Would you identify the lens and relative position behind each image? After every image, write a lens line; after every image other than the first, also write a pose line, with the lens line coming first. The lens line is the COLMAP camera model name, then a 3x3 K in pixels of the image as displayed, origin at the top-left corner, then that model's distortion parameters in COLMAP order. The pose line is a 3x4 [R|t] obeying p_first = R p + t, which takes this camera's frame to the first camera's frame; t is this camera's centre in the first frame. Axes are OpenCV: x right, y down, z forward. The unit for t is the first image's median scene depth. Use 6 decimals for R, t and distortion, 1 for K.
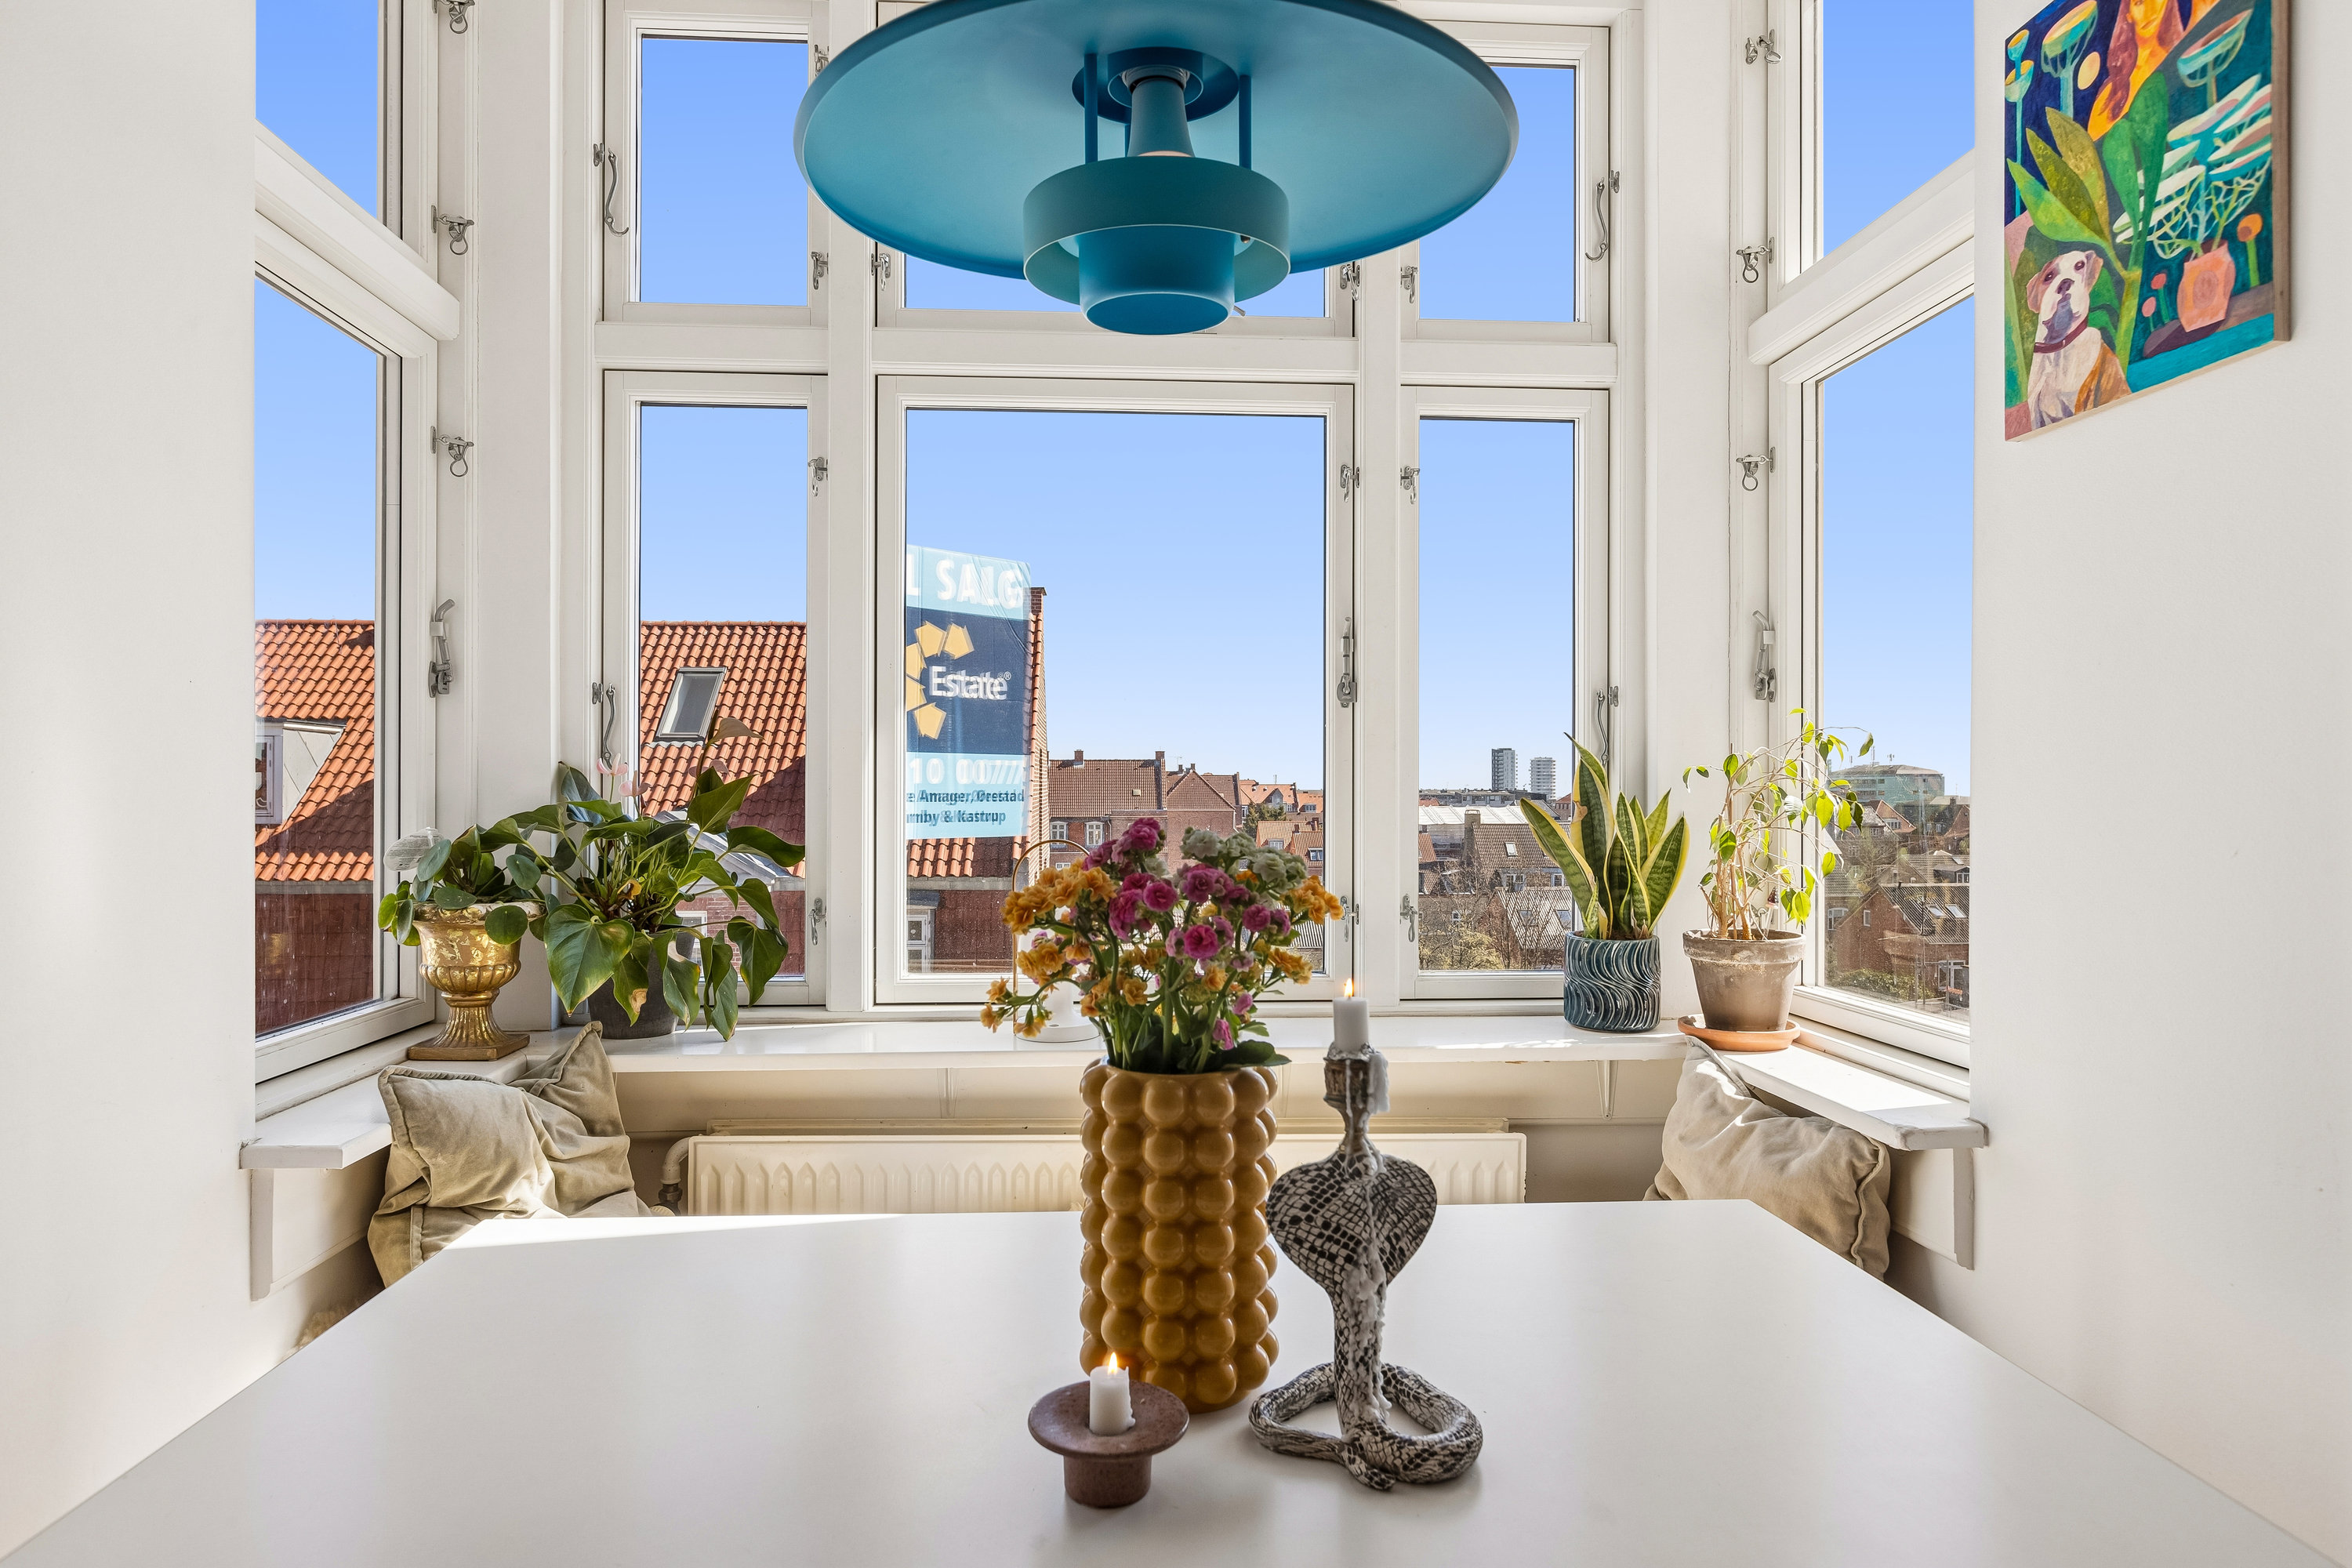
lens RADIAL K [[1338.6, 0, 1174.6], [0, 1338.6, 796.7], [0, 0, 1]] dist [-0.015898, -0.000459]
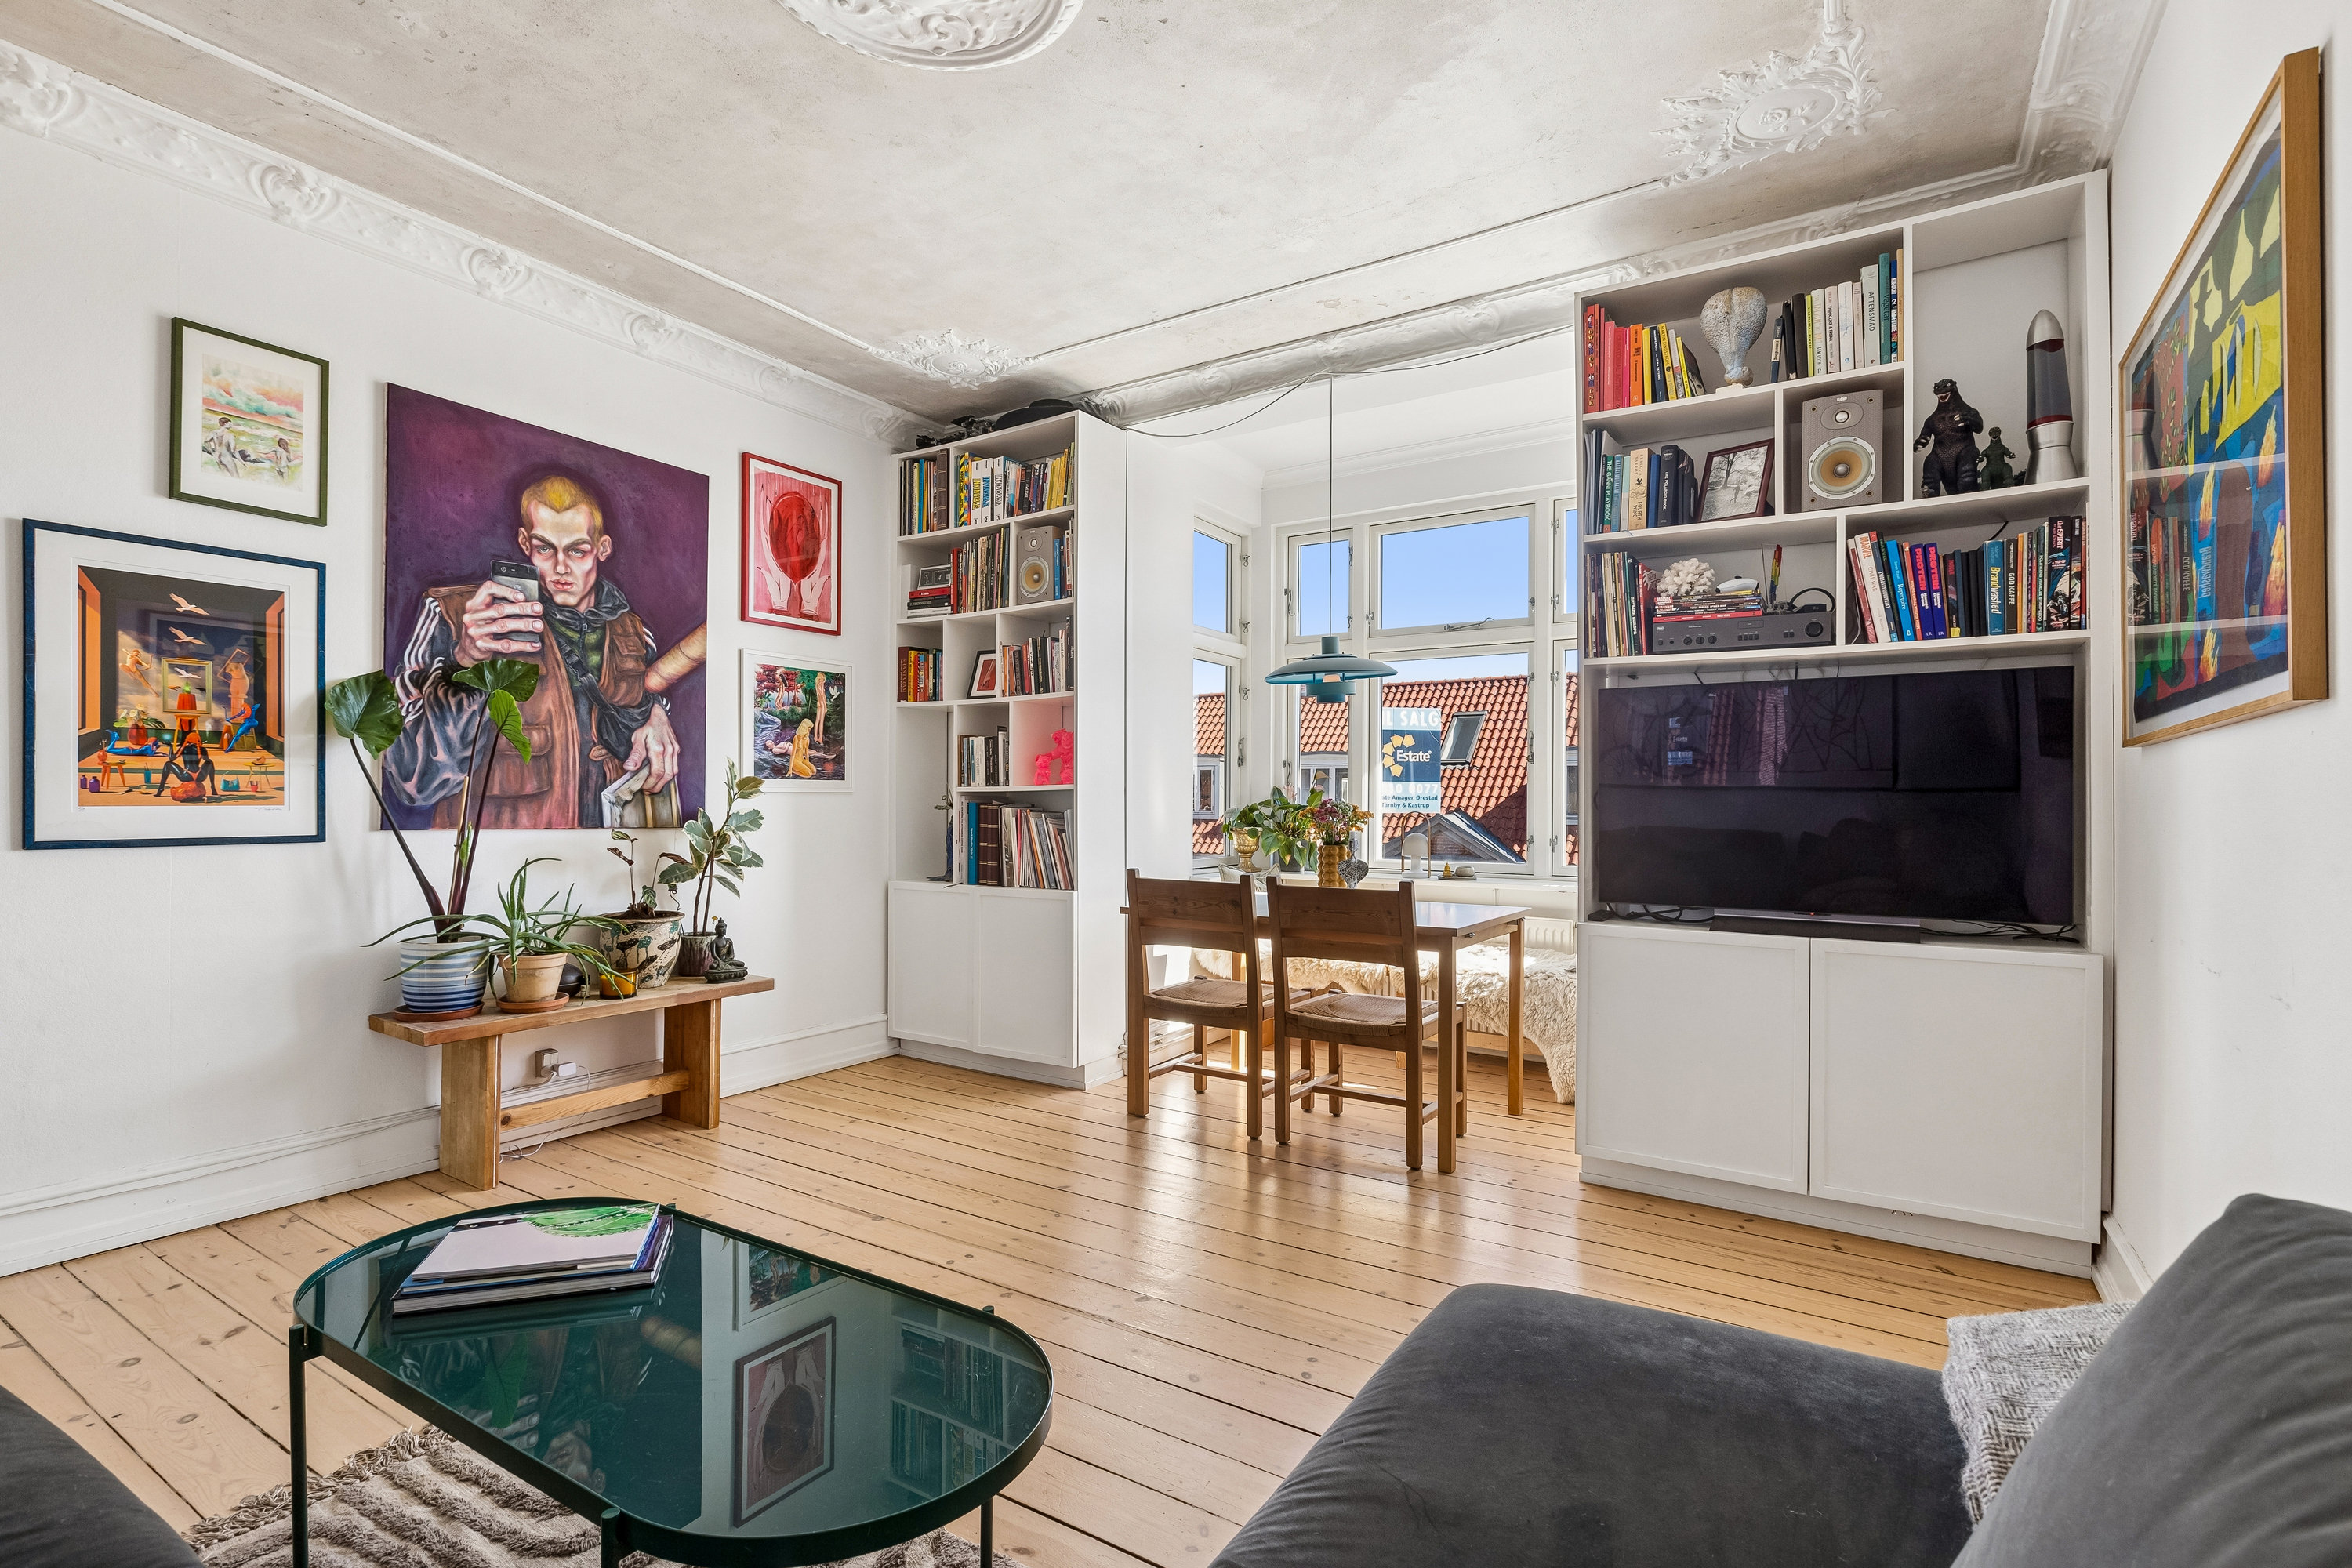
lens RADIAL K [[1103.3, 0, 1176.0], [0, 1103.3, 784.0], [0, 0, 1]] dist [0.001153, 0.000127]
pose [[0.807070, -0.005319, -0.590432, 0.892798], [-0.006673, 0.999813, -0.018129, 0.018264], [0.590419, 0.018571, 0.806883, -1.245998]]
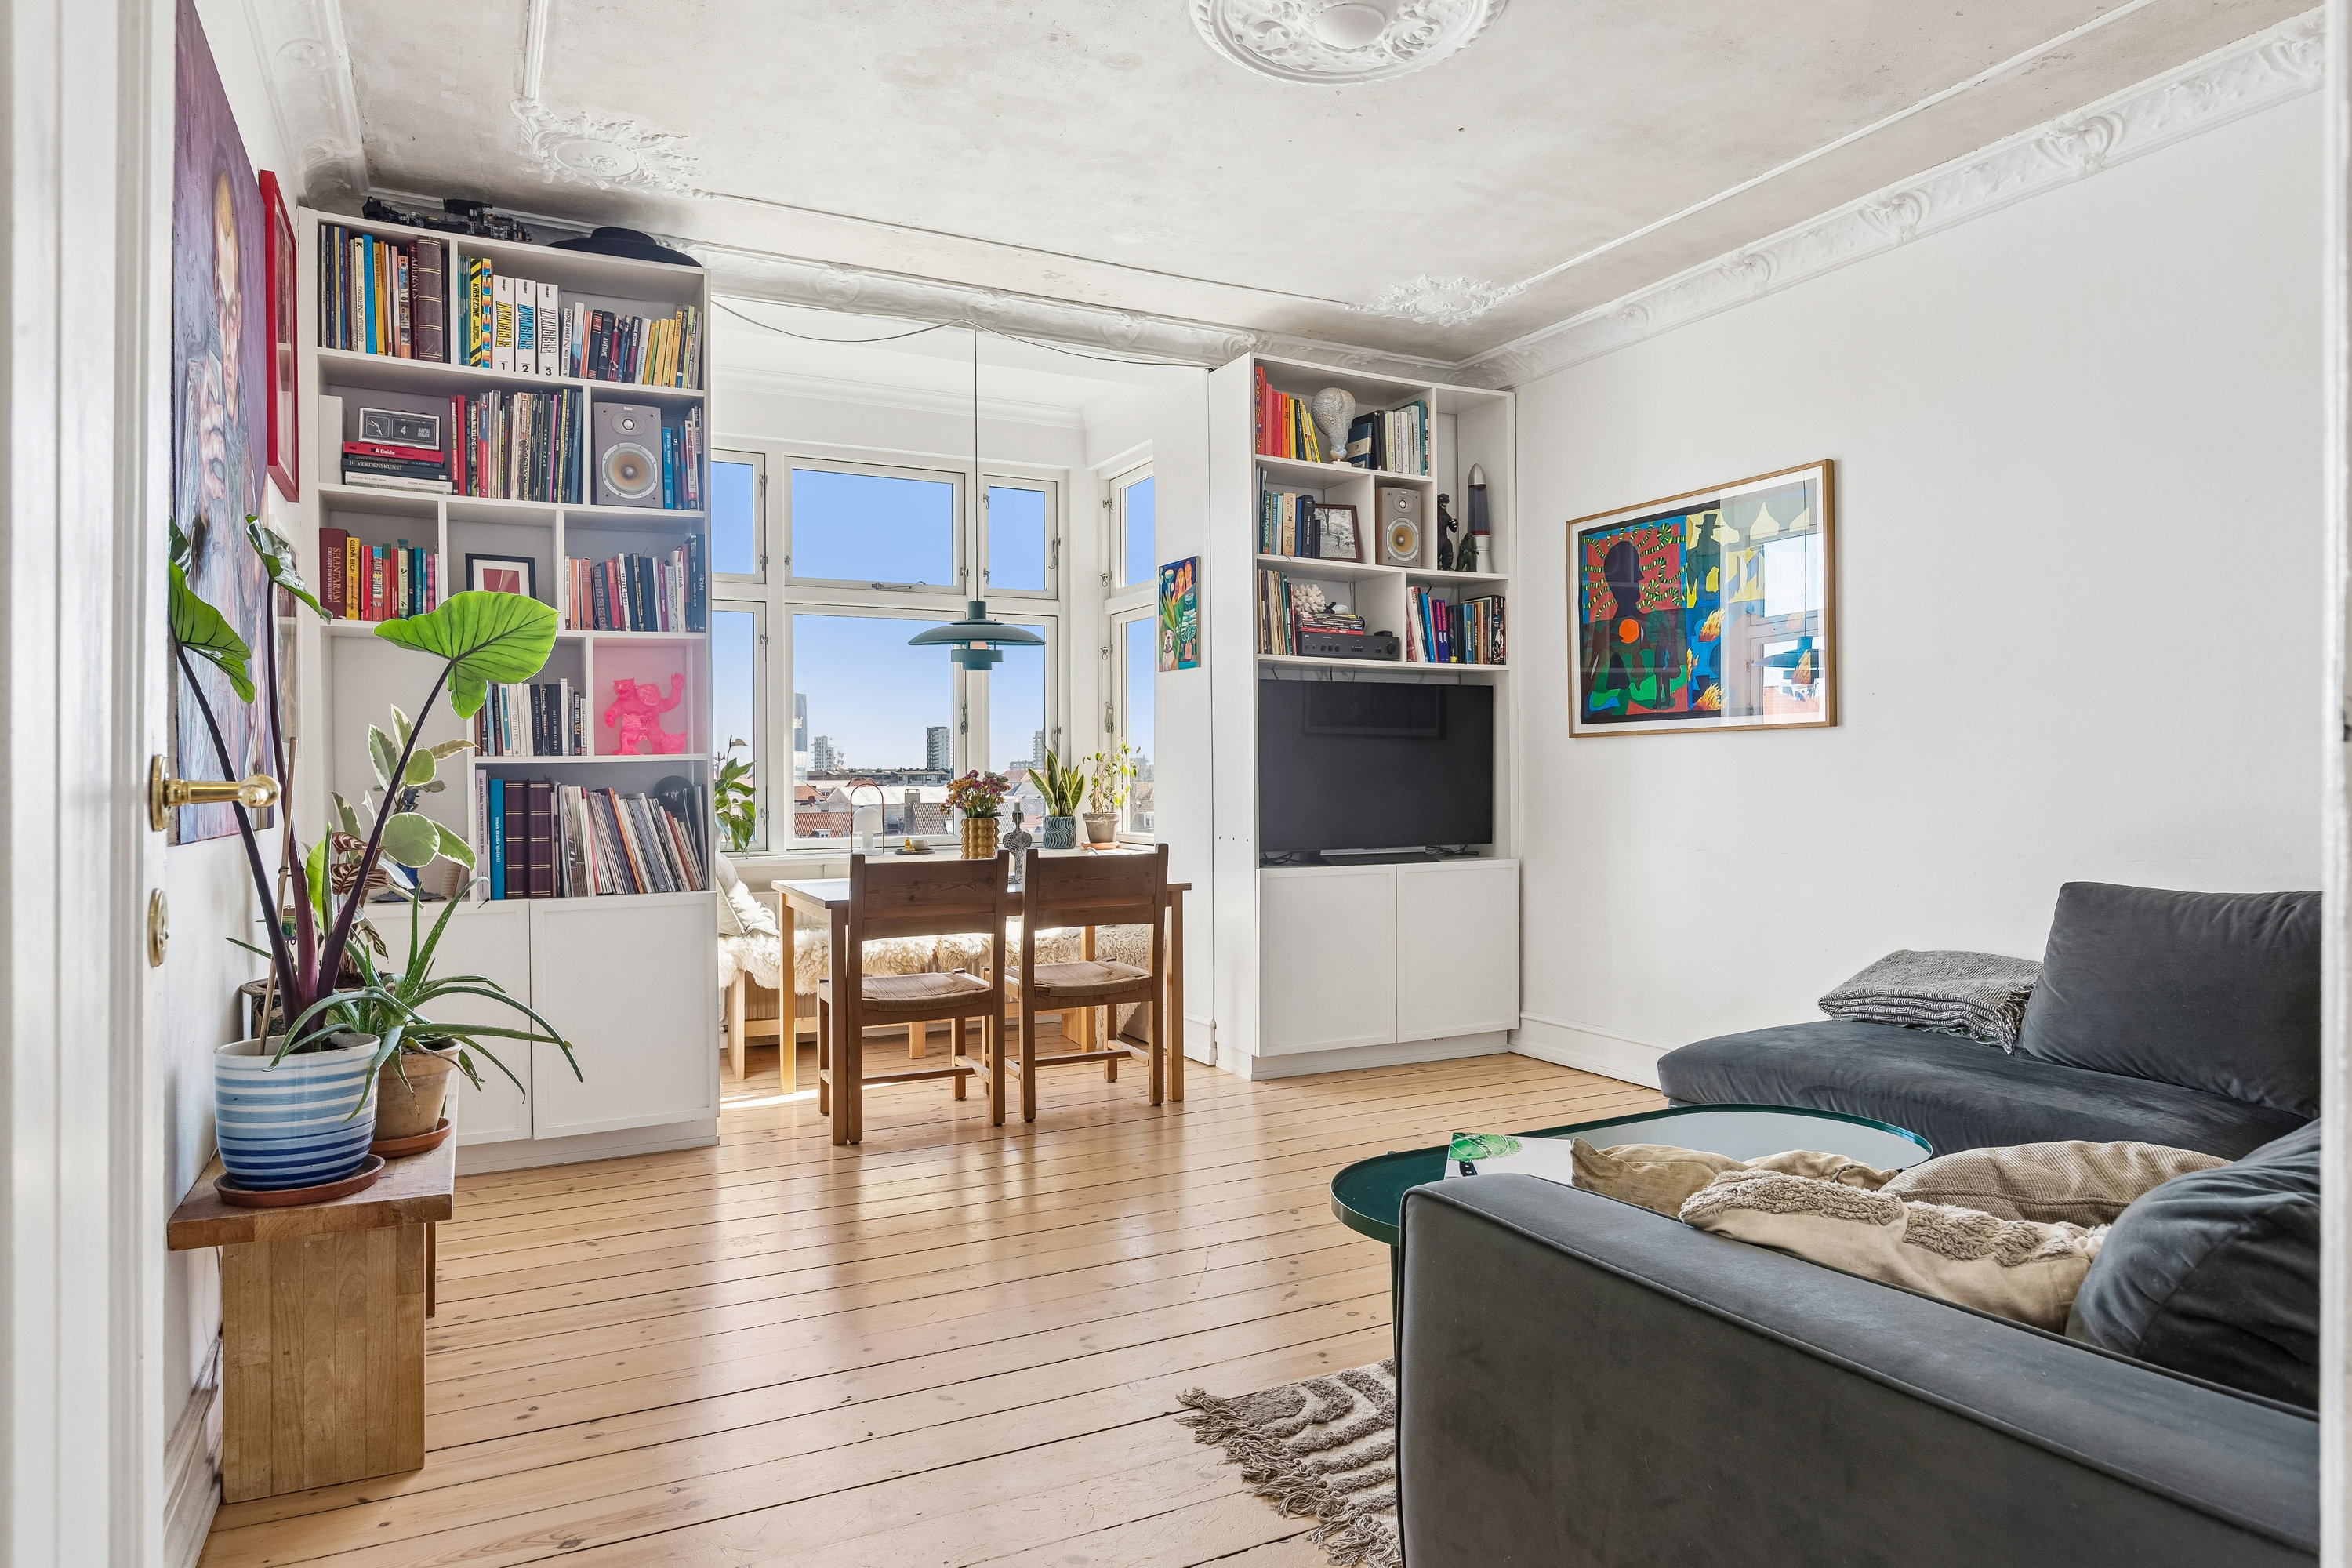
lens RADIAL K [[1394.6, 0, 1179.2], [0, 1394.6, 769.6], [0, 0, 1]] dist [0.000353, 0.000514]
pose [[0.916733, -0.004664, 0.399473, -0.616337], [0.006572, 0.999973, -0.003405, 0.017026], [-0.399447, 0.005747, 0.916738, -1.800866]]
